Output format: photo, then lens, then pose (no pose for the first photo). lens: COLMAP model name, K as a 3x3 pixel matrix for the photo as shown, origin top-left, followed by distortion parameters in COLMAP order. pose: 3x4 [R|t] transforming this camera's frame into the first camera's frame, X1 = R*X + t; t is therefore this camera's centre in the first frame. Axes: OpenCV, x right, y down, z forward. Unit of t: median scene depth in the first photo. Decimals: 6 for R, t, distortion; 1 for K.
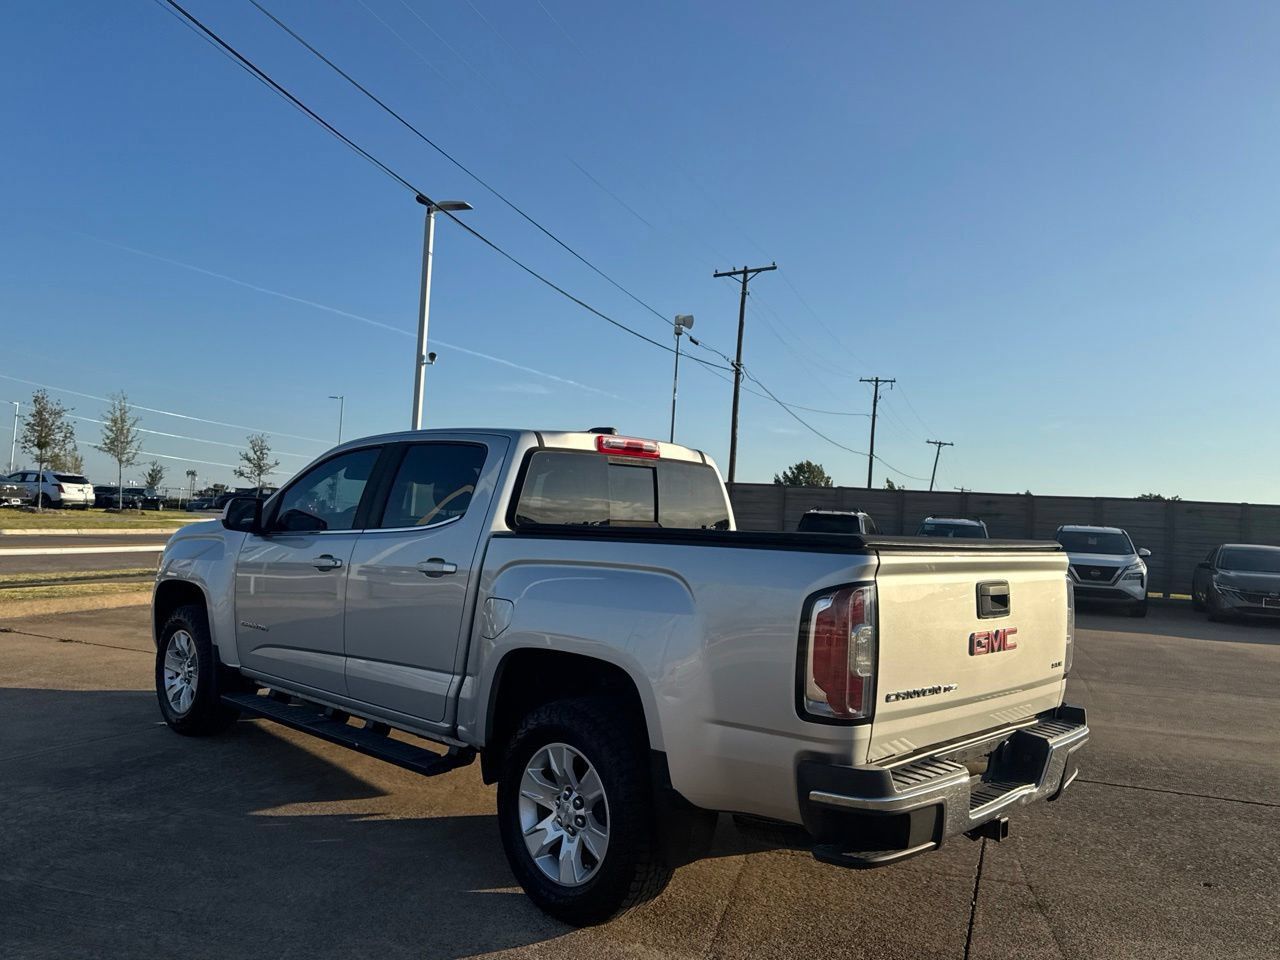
lens RADIAL K [[1043.5, 0, 642.1], [0, 1043.5, 490.1], [0, 0, 1]] dist [0.092419, -0.129646]
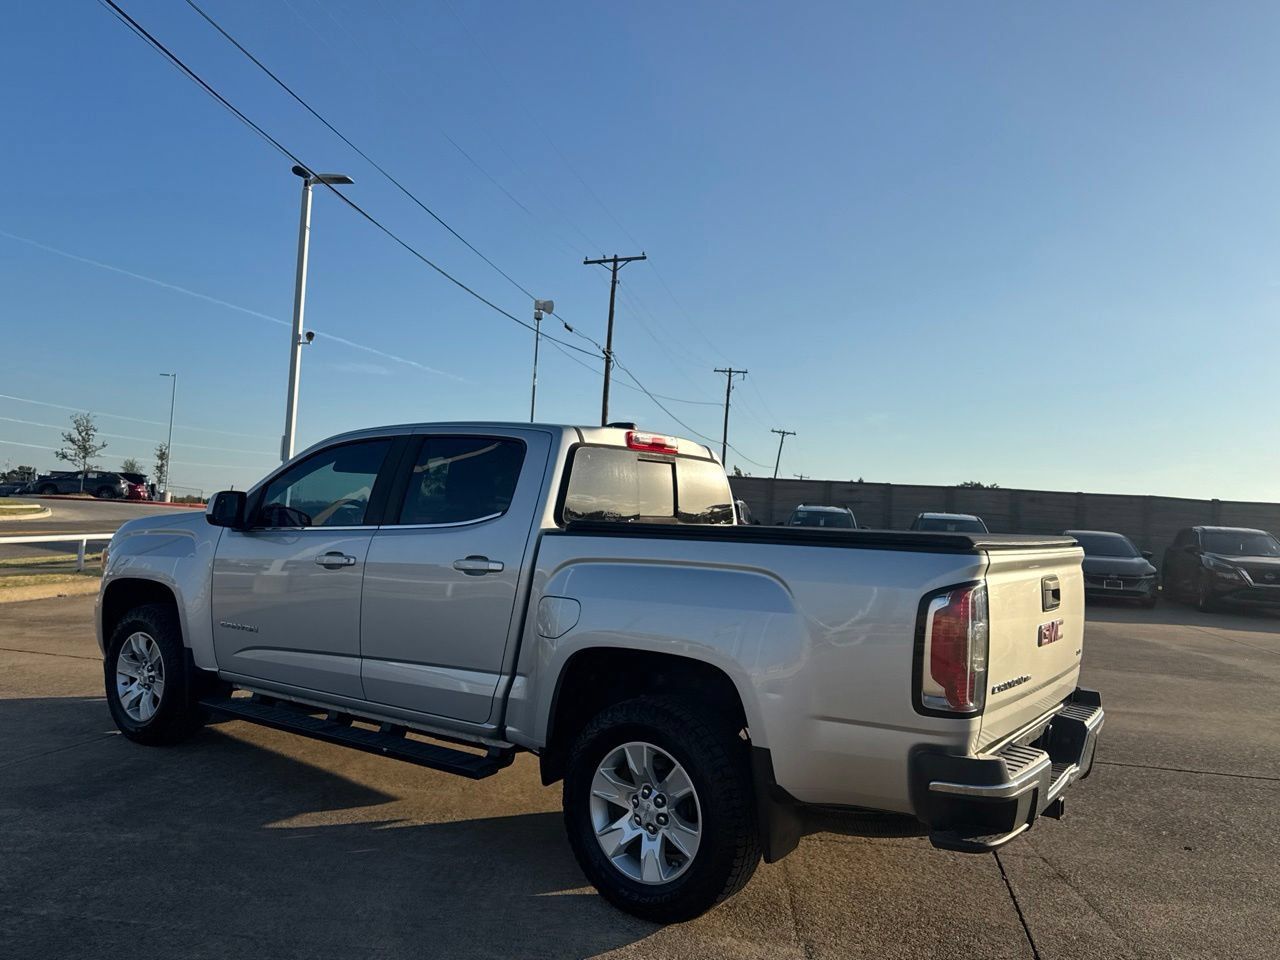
lens RADIAL K [[1043.5, 0, 645.6], [0, 1043.5, 489.0], [0, 0, 1]] dist [0.092419, -0.129646]
pose [[0.986109, 0.003828, 0.166058, -0.182303], [-0.006072, 0.999897, 0.013011, -0.009633], [-0.165991, -0.013838, 0.986030, 0.014395]]
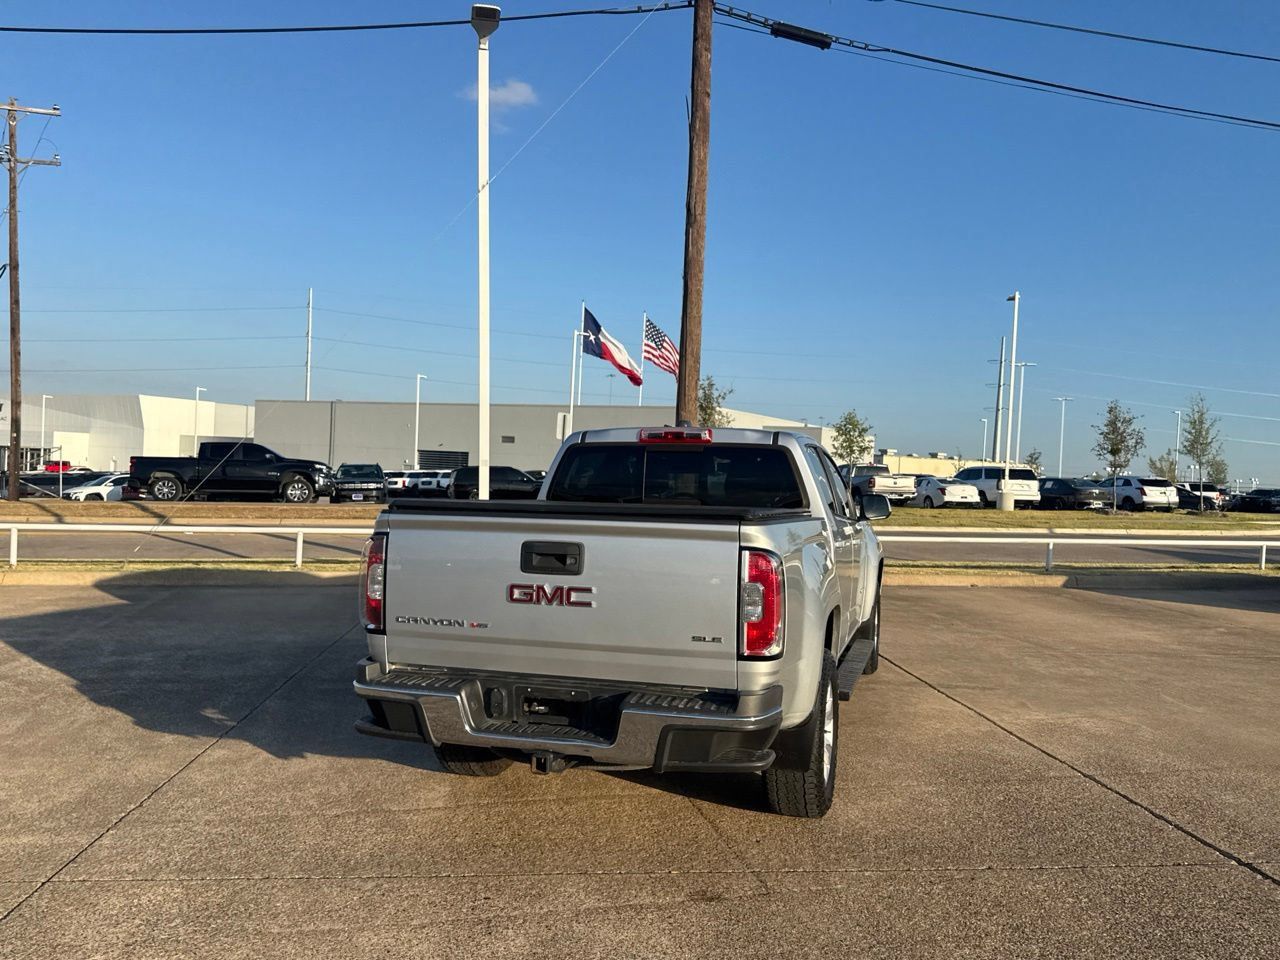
lens RADIAL K [[1047.3, 0, 621.5], [0, 1047.3, 500.3], [0, 0, 1]] dist [0.103593, -0.157295]
pose [[0.403345, -0.016066, -0.914907, 1.017465], [0.017313, 0.999801, -0.009924, 0.040618], [0.914884, -0.011837, 0.403543, 0.460669]]
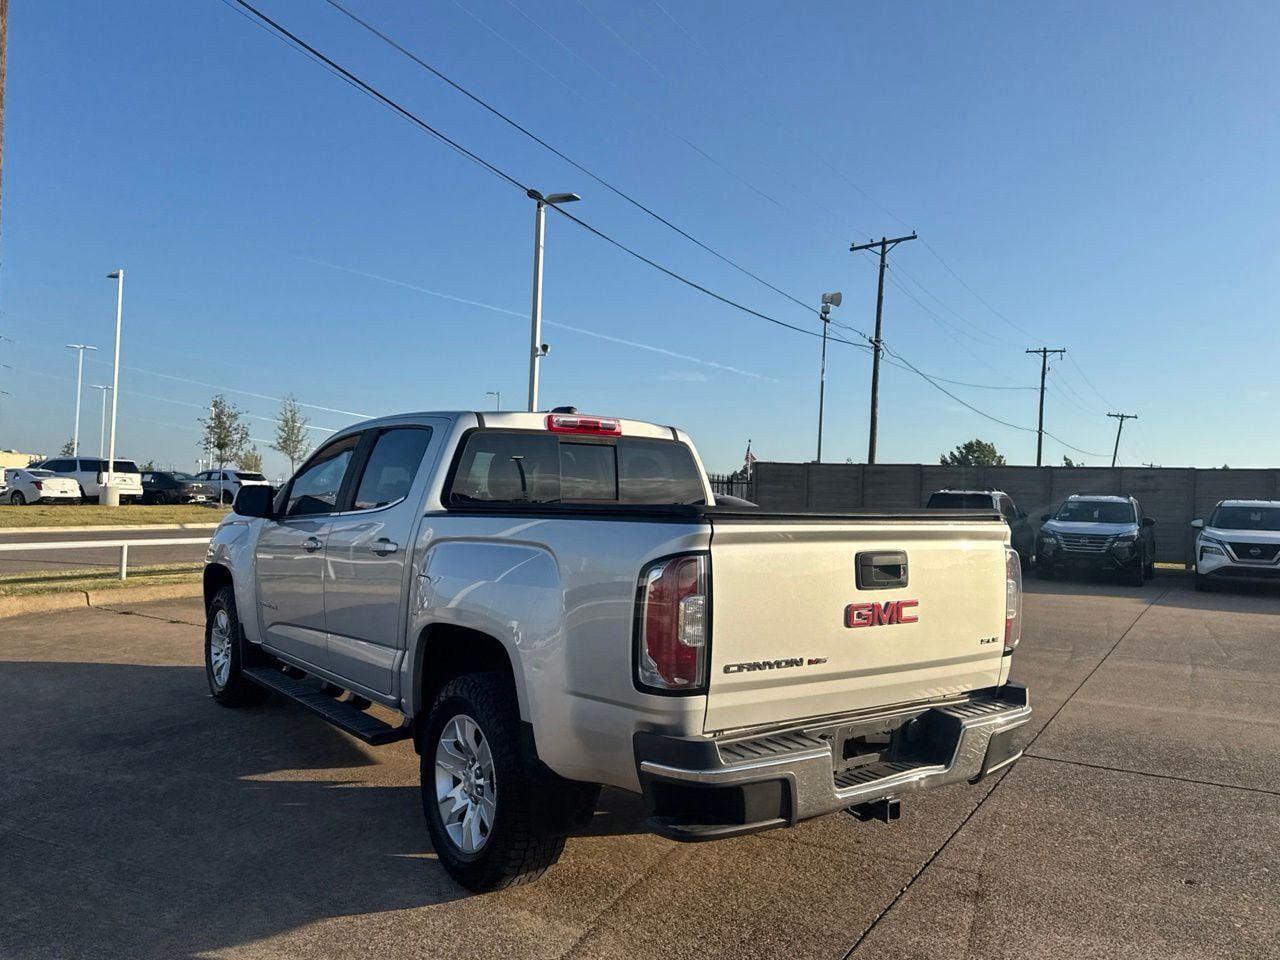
lens RADIAL K [[1047.3, 0, 636.5], [0, 1047.3, 495.4], [0, 0, 1]] dist [0.103593, -0.157295]
pose [[0.983755, -0.021238, -0.178253, 0.211315], [0.024210, 0.999602, 0.014509, 0.012369], [0.177874, -0.018589, 0.983878, 0.015625]]
